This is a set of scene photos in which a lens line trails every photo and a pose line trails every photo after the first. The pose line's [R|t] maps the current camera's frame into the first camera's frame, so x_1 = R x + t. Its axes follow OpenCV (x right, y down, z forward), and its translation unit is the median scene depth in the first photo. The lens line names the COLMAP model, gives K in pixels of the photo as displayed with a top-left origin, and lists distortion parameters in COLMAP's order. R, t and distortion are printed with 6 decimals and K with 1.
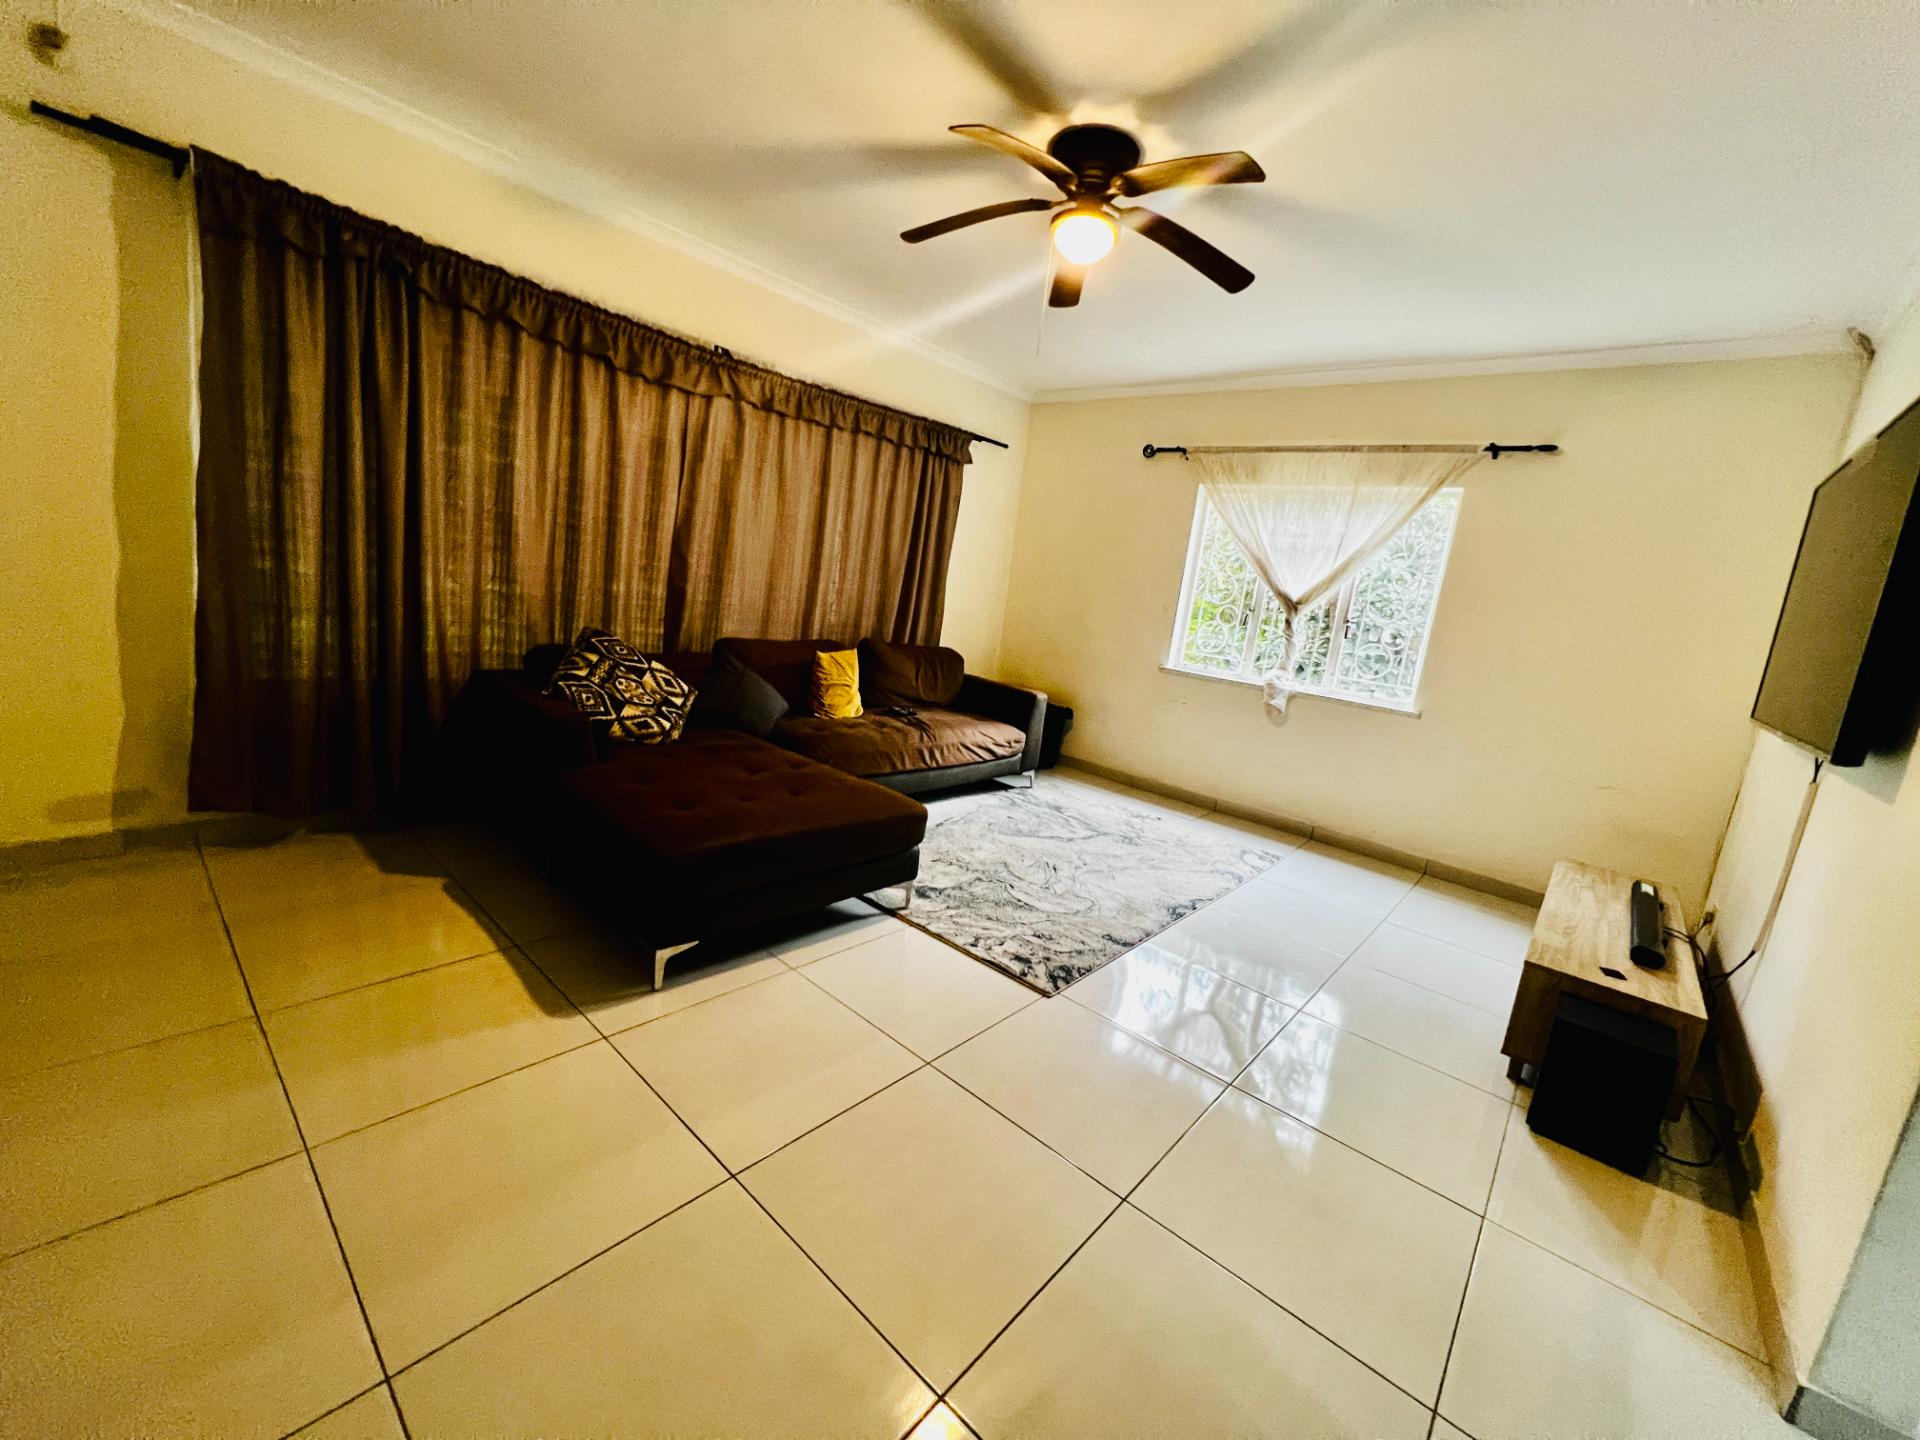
lens RADIAL K [[766.7, 0, 957.6], [0, 766.7, 711.2], [0, 0, 1]] dist [-0.003695, 0.000877]
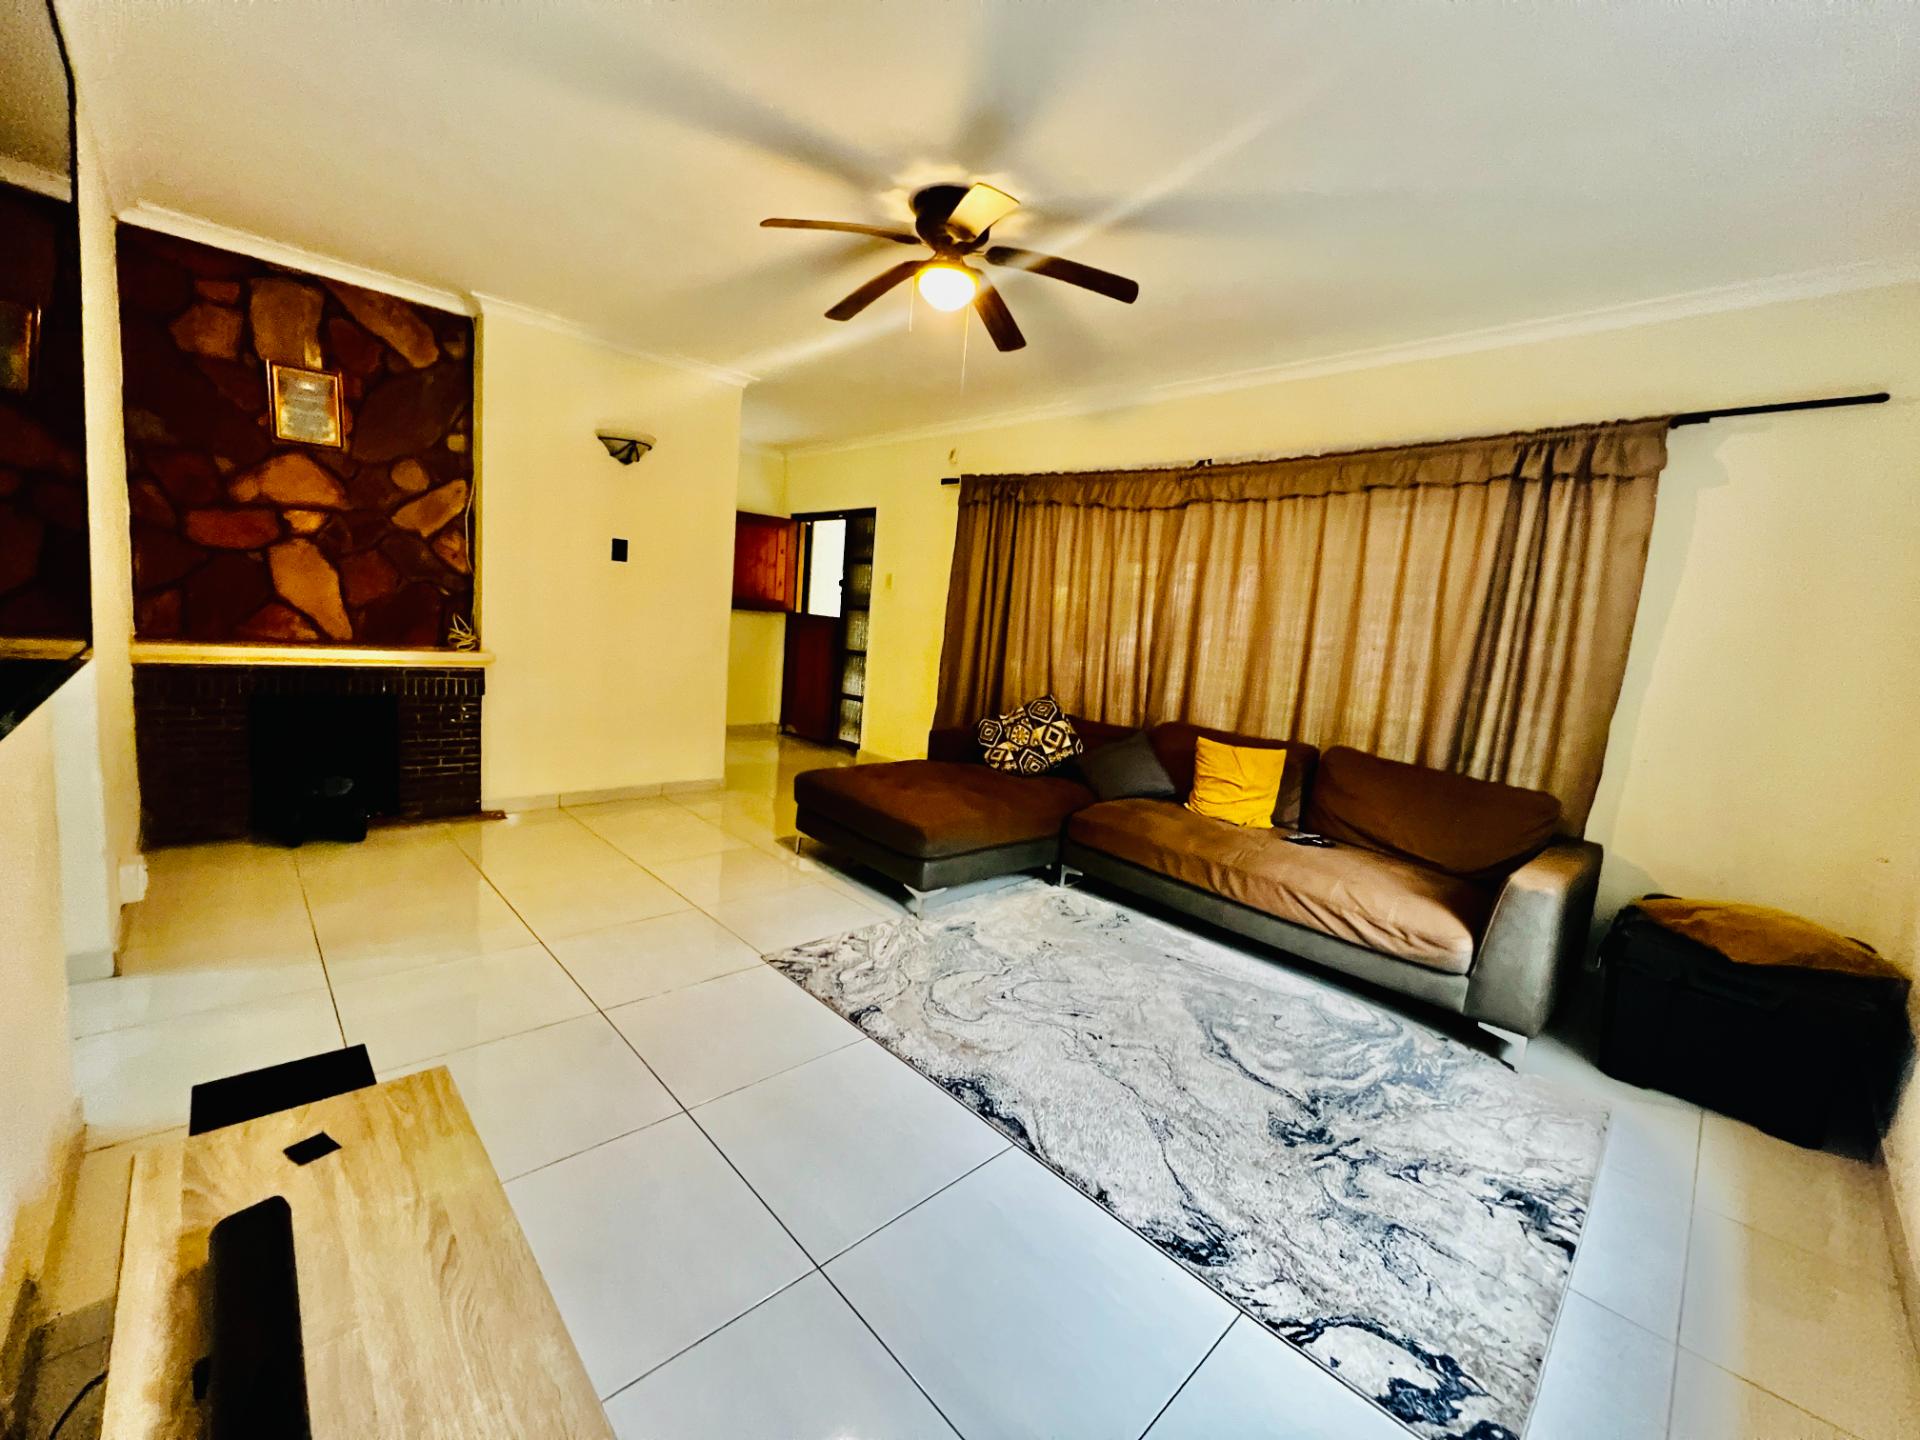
lens RADIAL K [[766.7, 0, 959.3], [0, 766.7, 711.4], [0, 0, 1]] dist [-0.003695, 0.000877]
pose [[-0.070345, -0.006988, -0.997498, 0.745249], [-0.264944, 0.964190, 0.011930, -0.042097], [0.961694, 0.265120, -0.069678, 0.762815]]
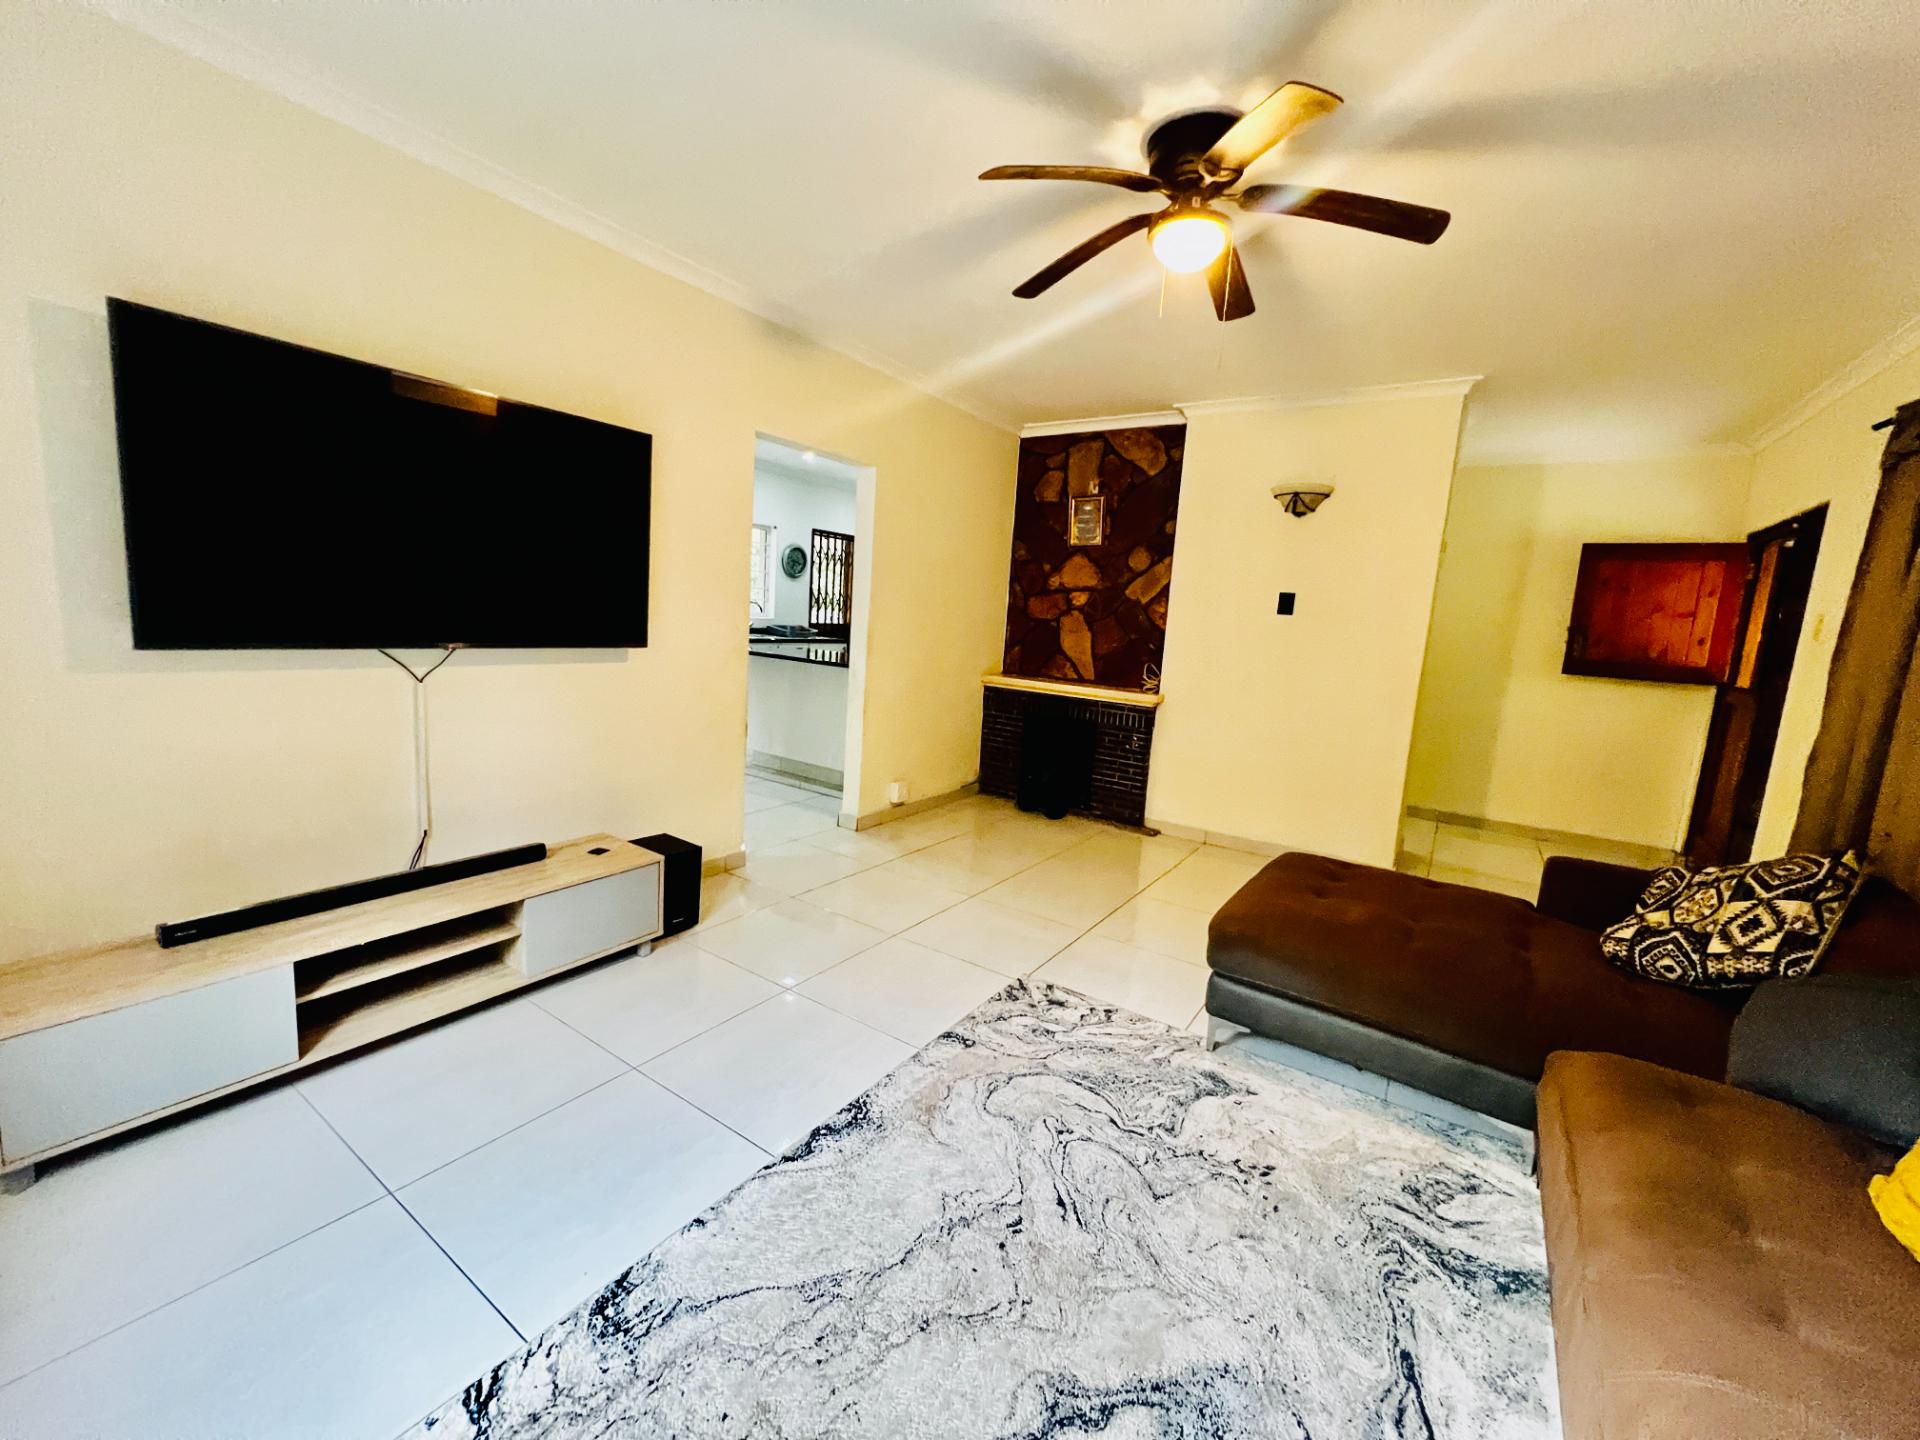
lens RADIAL K [[766.7, 0, 957.1], [0, 766.7, 714.4], [0, 0, 1]] dist [-0.003695, 0.000877]
pose [[-0.973867, -0.167220, -0.153688, 0.281915], [-0.205971, 0.935403, 0.287398, -0.193082], [0.095702, 0.311543, -0.945401, 1.195342]]
